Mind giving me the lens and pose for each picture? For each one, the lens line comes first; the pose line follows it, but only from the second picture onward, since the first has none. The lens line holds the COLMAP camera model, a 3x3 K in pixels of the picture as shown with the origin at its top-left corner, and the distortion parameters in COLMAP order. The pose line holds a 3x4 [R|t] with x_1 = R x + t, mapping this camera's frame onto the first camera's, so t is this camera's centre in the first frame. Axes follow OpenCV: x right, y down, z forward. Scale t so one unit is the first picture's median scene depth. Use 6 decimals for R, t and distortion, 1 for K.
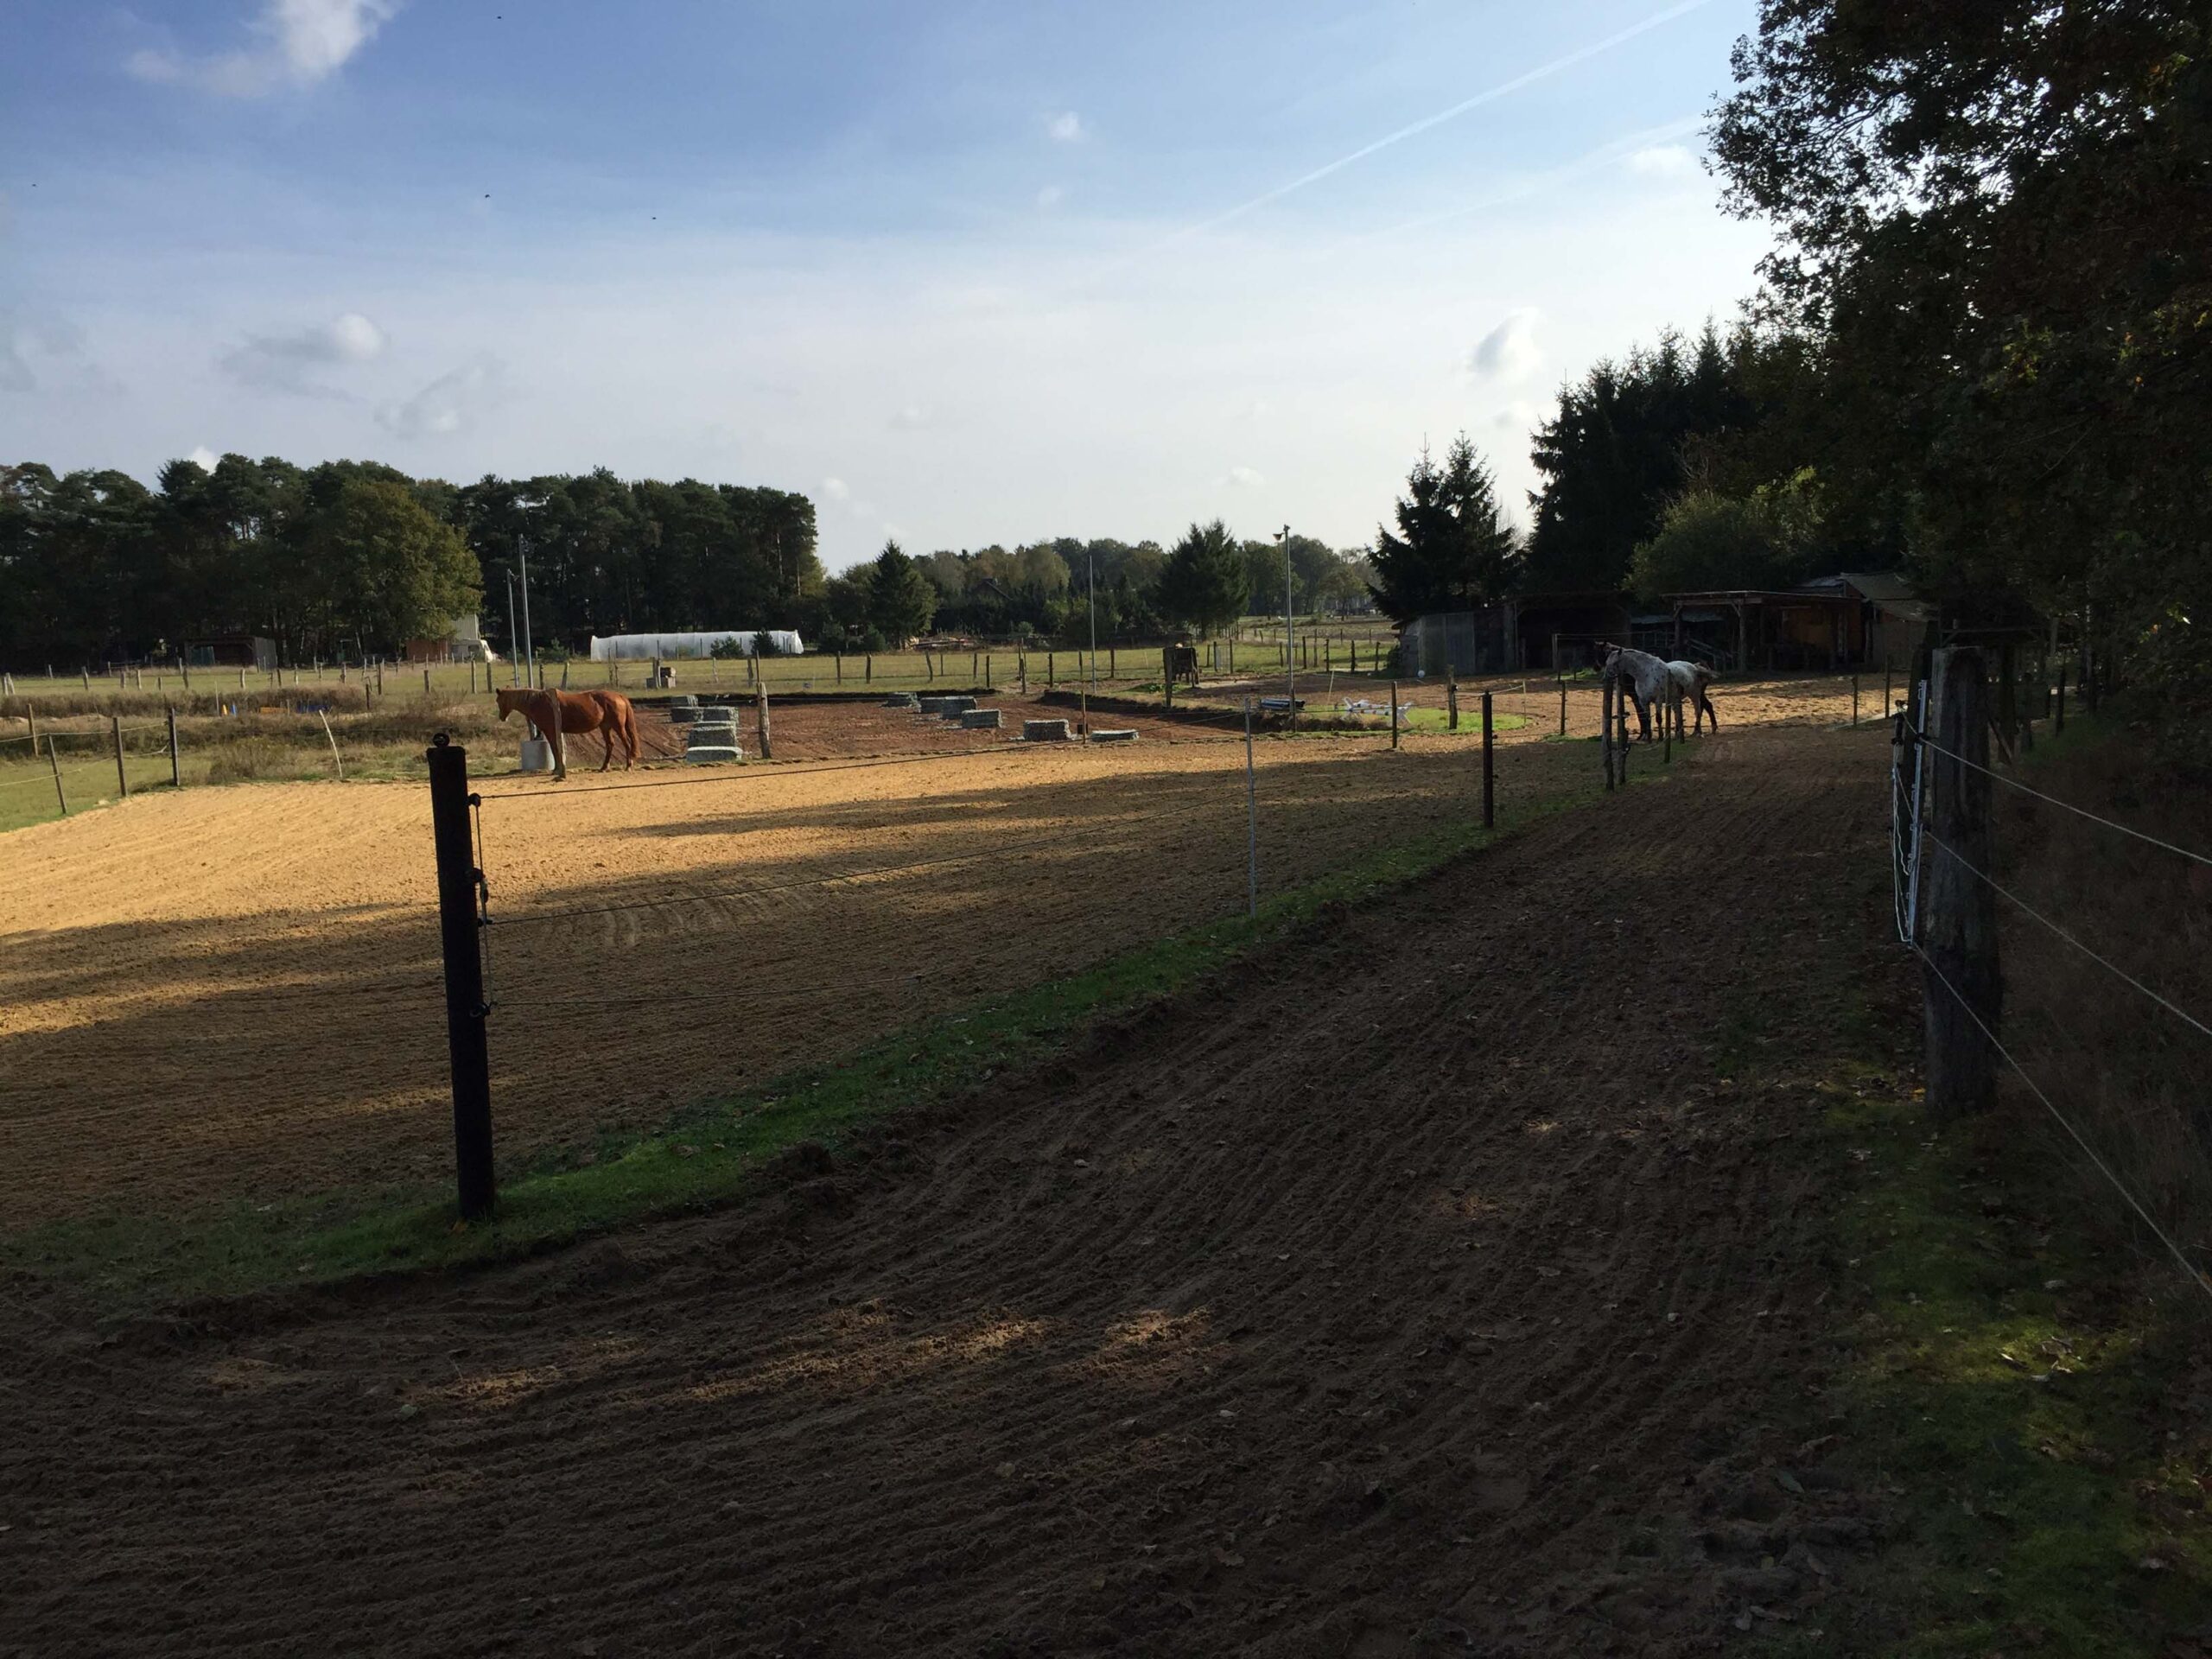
lens RADIAL K [[1845.8, 0, 1025.6], [0, 1845.8, 827.7], [0, 0, 1]] dist [-0.001228, -0.002247]
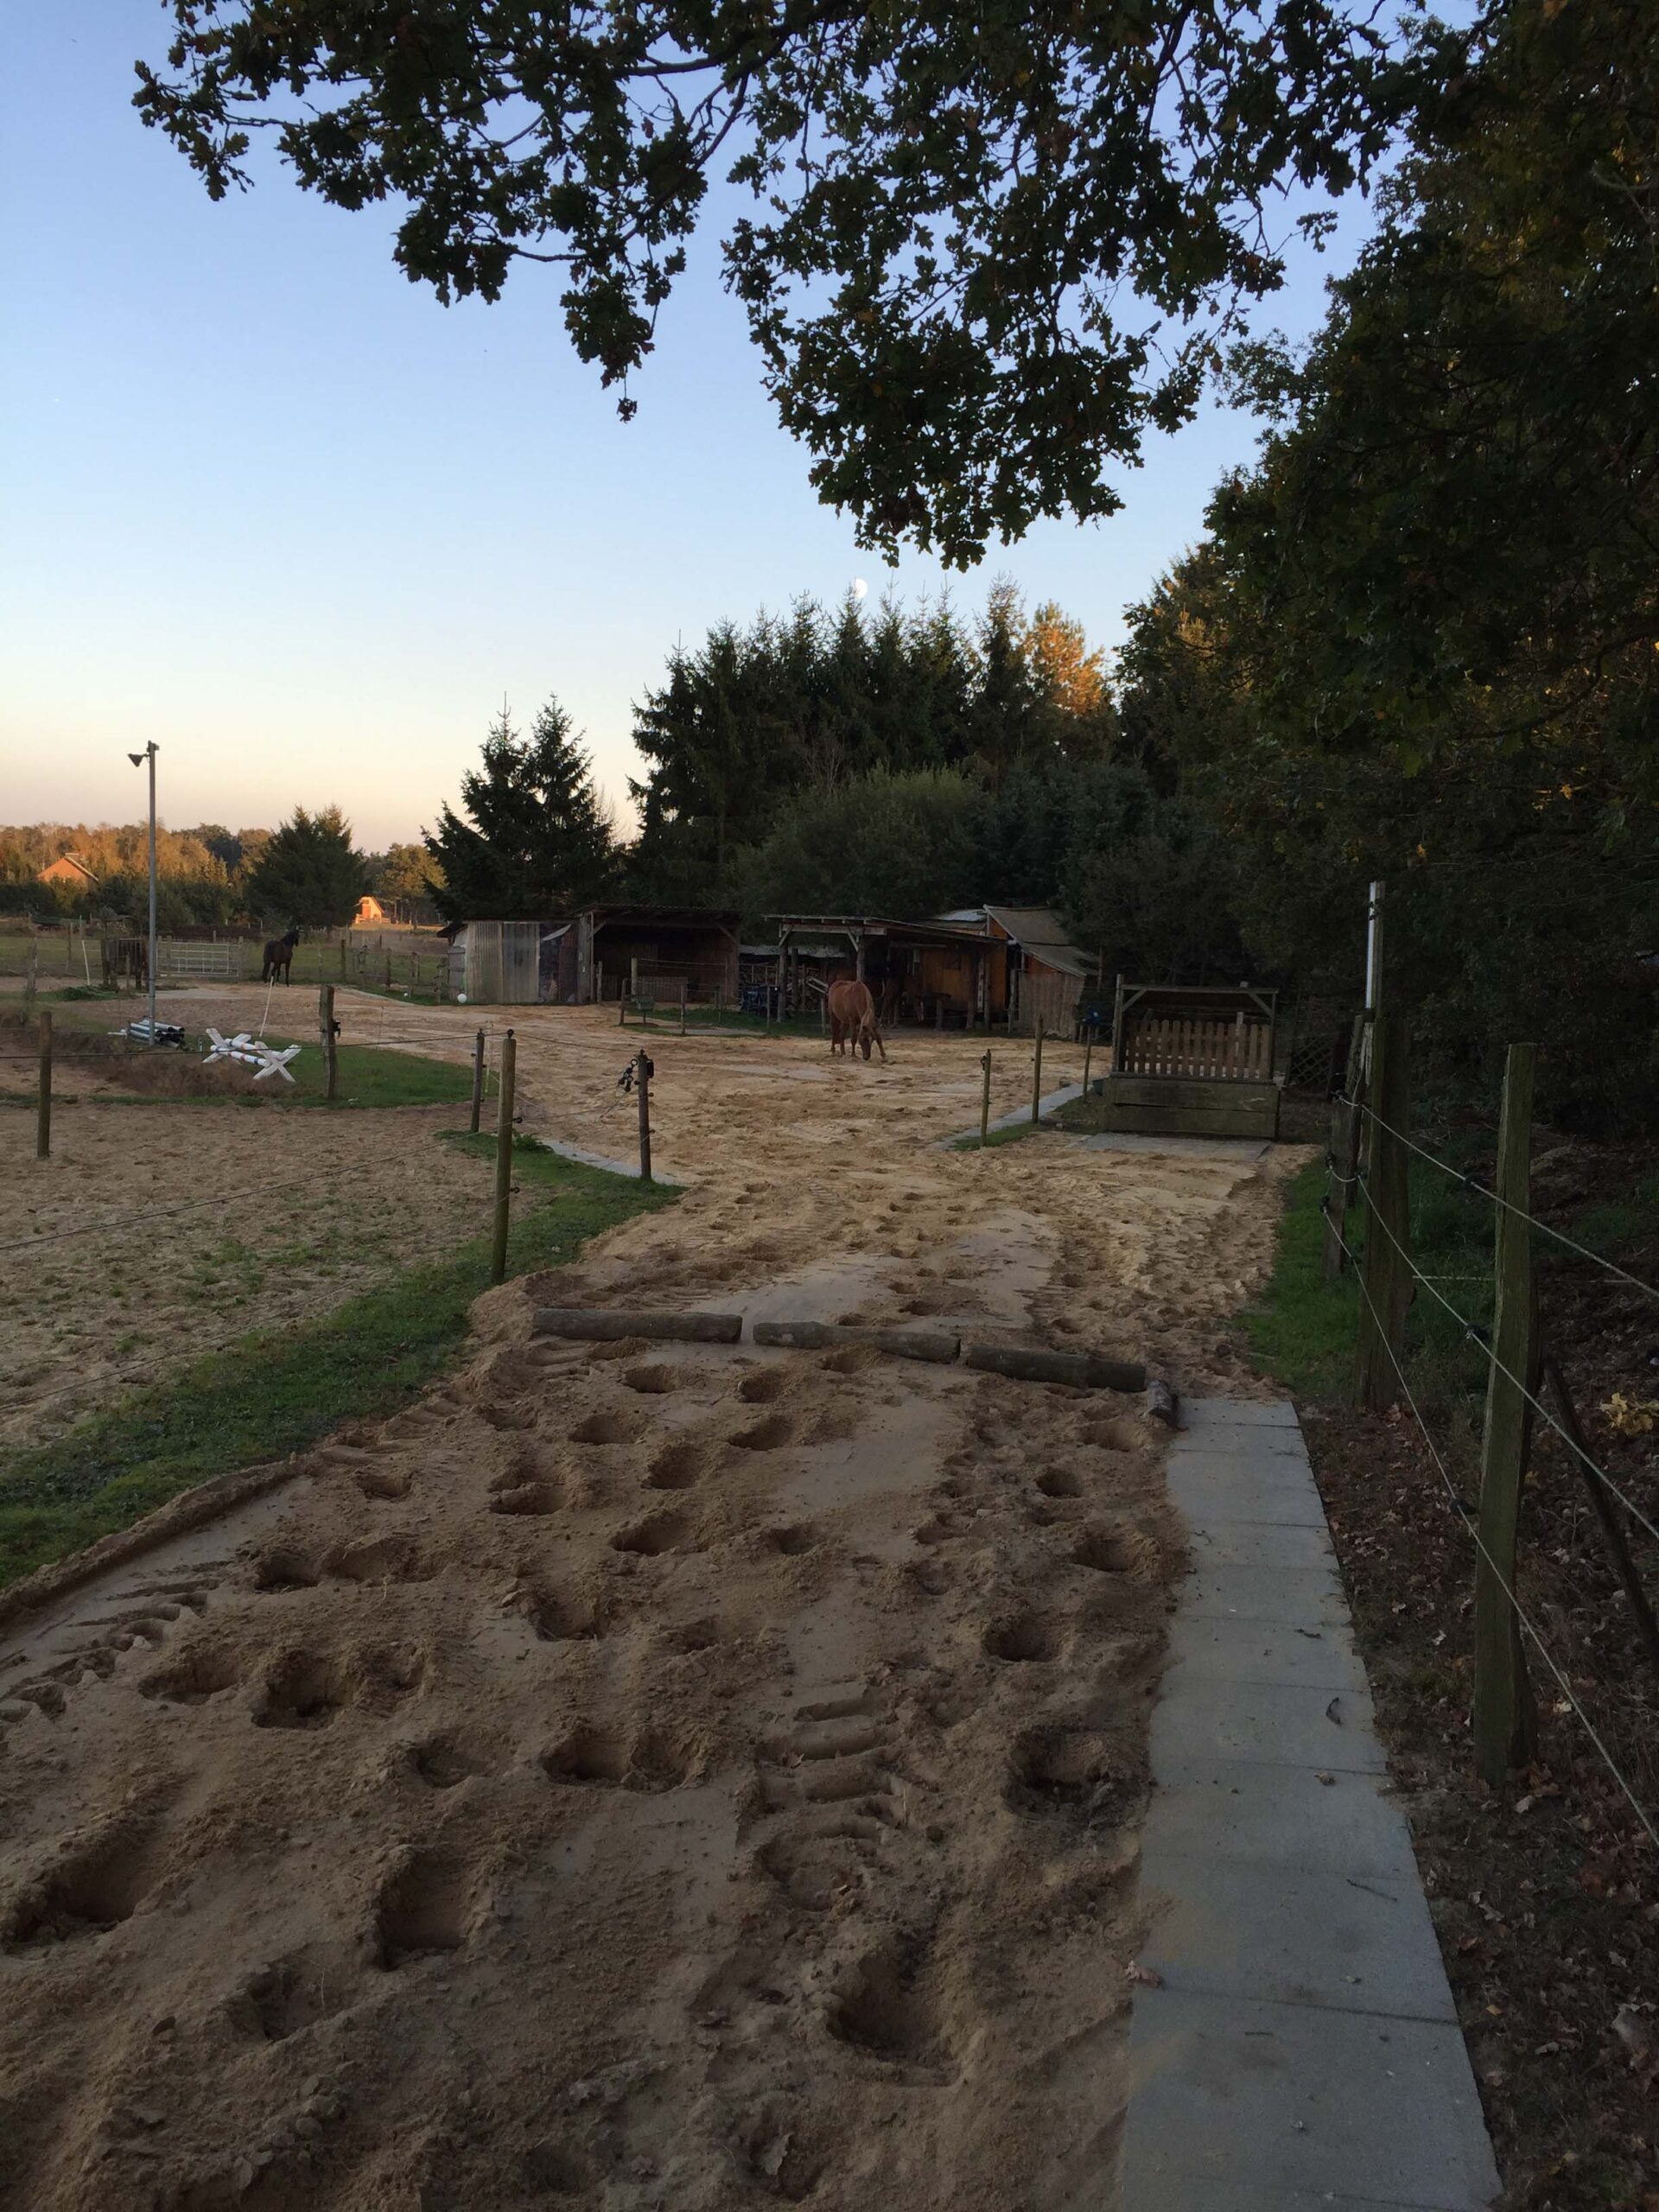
lens RADIAL K [[1845.8, 0, 829.5], [0, 1845.8, 1106.0], [0, 0, 1]] dist [-0.001228, -0.002247]
pose [[0.944594, 0.047189, 0.324831, 0.101626], [-0.039981, 0.998784, -0.028835, -0.022100], [-0.325797, 0.014251, 0.945332, 0.221724]]
